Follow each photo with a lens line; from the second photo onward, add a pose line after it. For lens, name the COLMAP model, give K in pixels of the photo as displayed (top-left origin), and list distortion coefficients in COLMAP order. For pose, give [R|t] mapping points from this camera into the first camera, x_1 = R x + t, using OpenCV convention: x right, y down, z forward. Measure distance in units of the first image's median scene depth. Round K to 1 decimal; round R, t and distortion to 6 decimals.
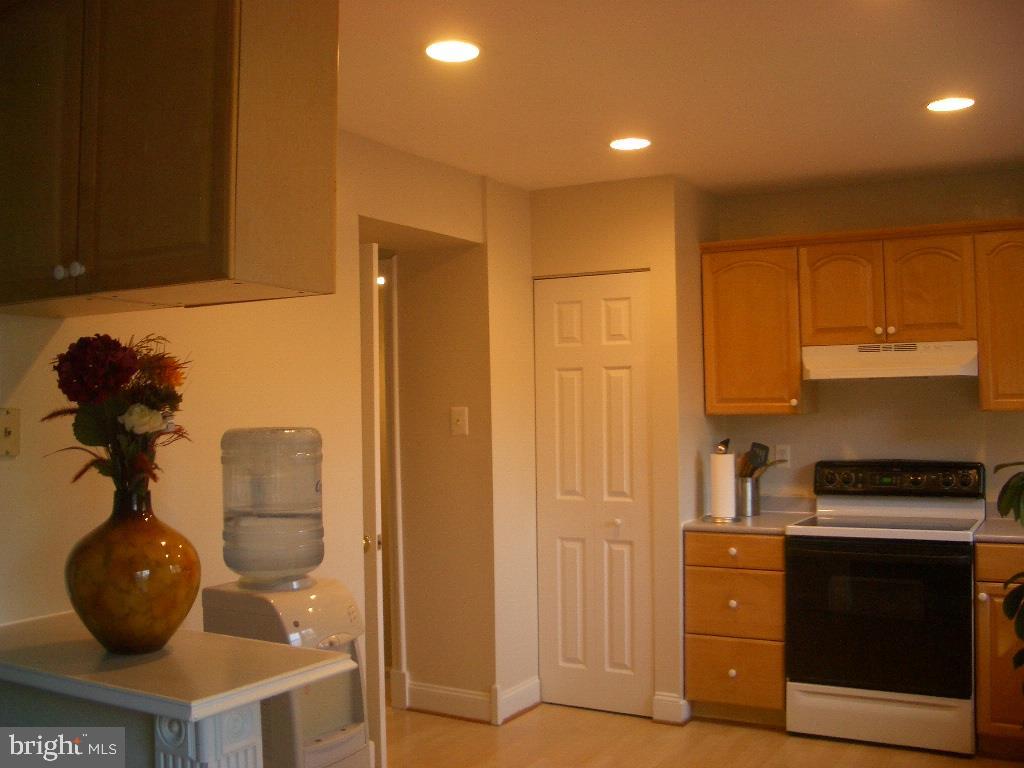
lens RADIAL K [[1055.1, 0, 511.5], [0, 1055.1, 386.6], [0, 0, 1]] dist [-0.143880, 0.000000]
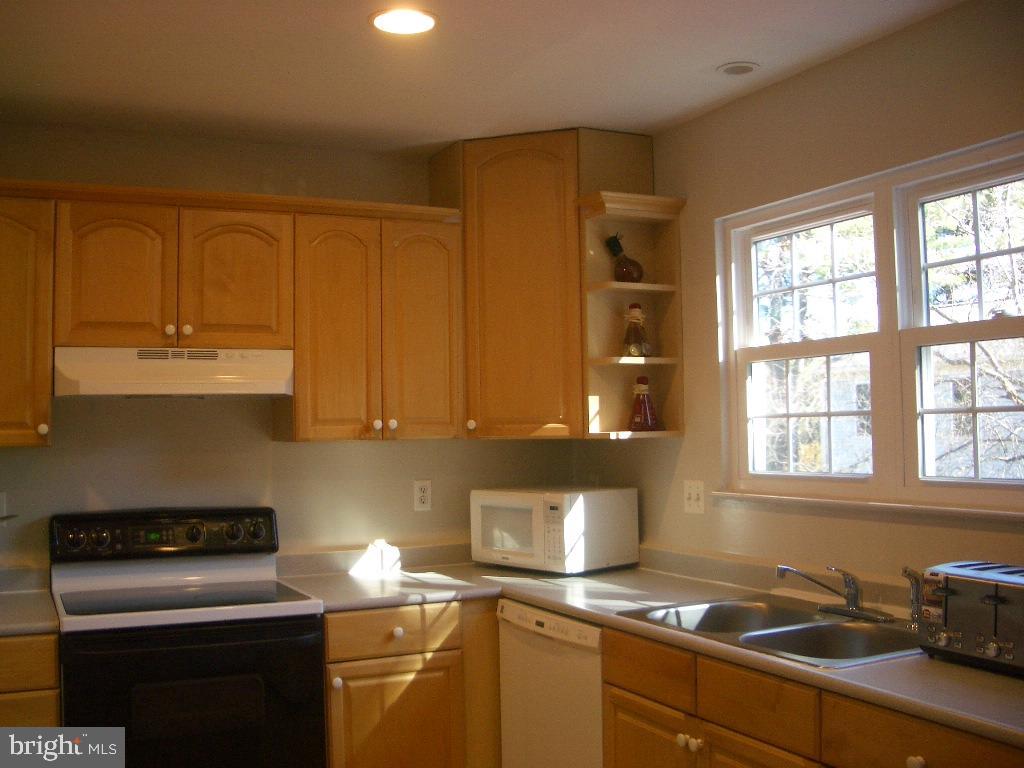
lens RADIAL K [[1055.1, 0, 510.7], [0, 1055.1, 377.0], [0, 0, 1]] dist [-0.143880, 0.000000]
pose [[0.583443, 0.040753, 0.811131, -0.090998], [-0.003767, 0.998865, -0.047476, 0.012137], [-0.812146, 0.024644, 0.582934, 0.387593]]
